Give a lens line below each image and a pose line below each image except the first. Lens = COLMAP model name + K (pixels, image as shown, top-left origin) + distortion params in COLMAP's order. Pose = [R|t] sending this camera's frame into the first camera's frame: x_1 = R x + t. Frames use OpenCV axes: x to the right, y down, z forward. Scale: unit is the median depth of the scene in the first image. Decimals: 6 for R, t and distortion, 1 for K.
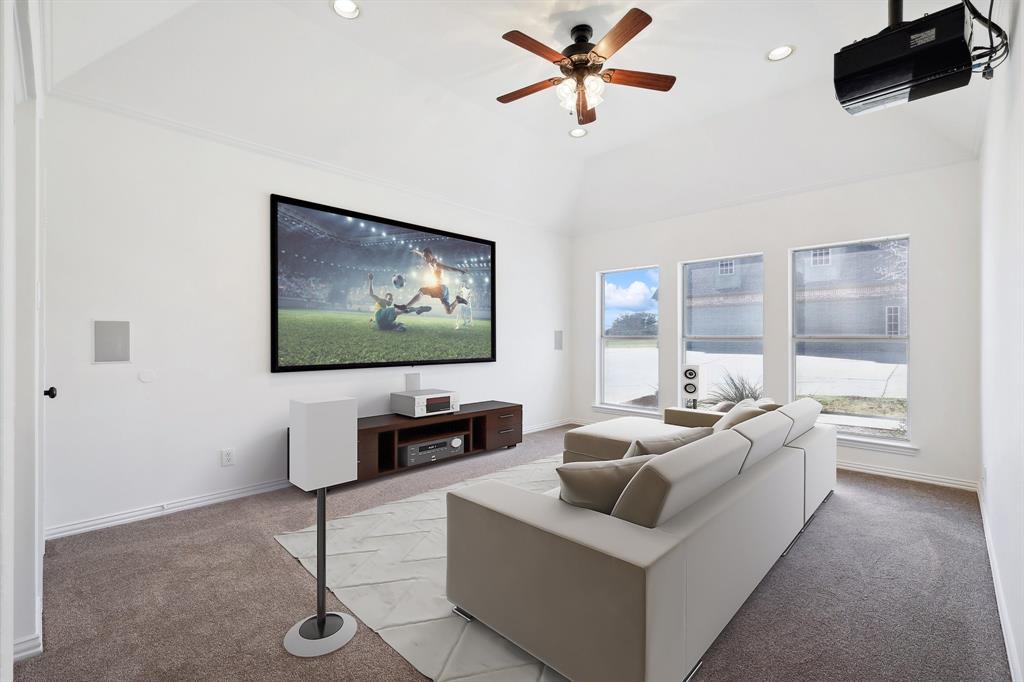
lens RADIAL K [[449.3, 0, 509.5], [0, 449.3, 337.5], [0, 0, 1]] dist [0.004810, 0.000188]
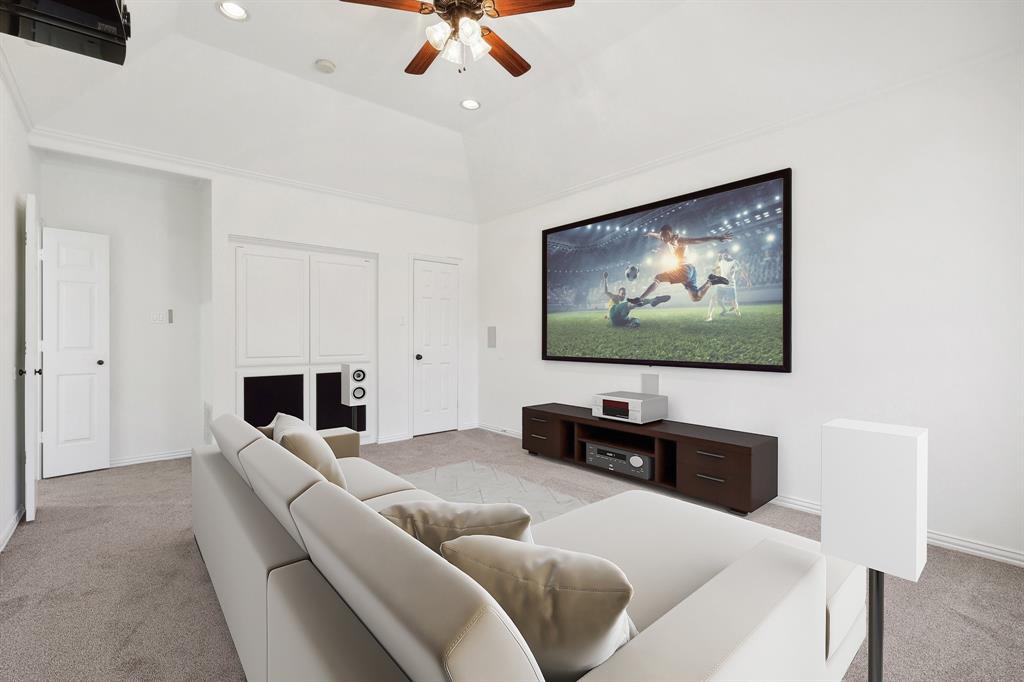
lens RADIAL K [[449.3, 0, 509.5], [0, 449.3, 343.1], [0, 0, 1]] dist [0.004810, 0.000188]
pose [[-0.078815, 0.013608, -0.996796, 0.693455], [0.006768, 0.999891, 0.013115, 0.005657], [0.996866, -0.005712, -0.078898, 0.810121]]
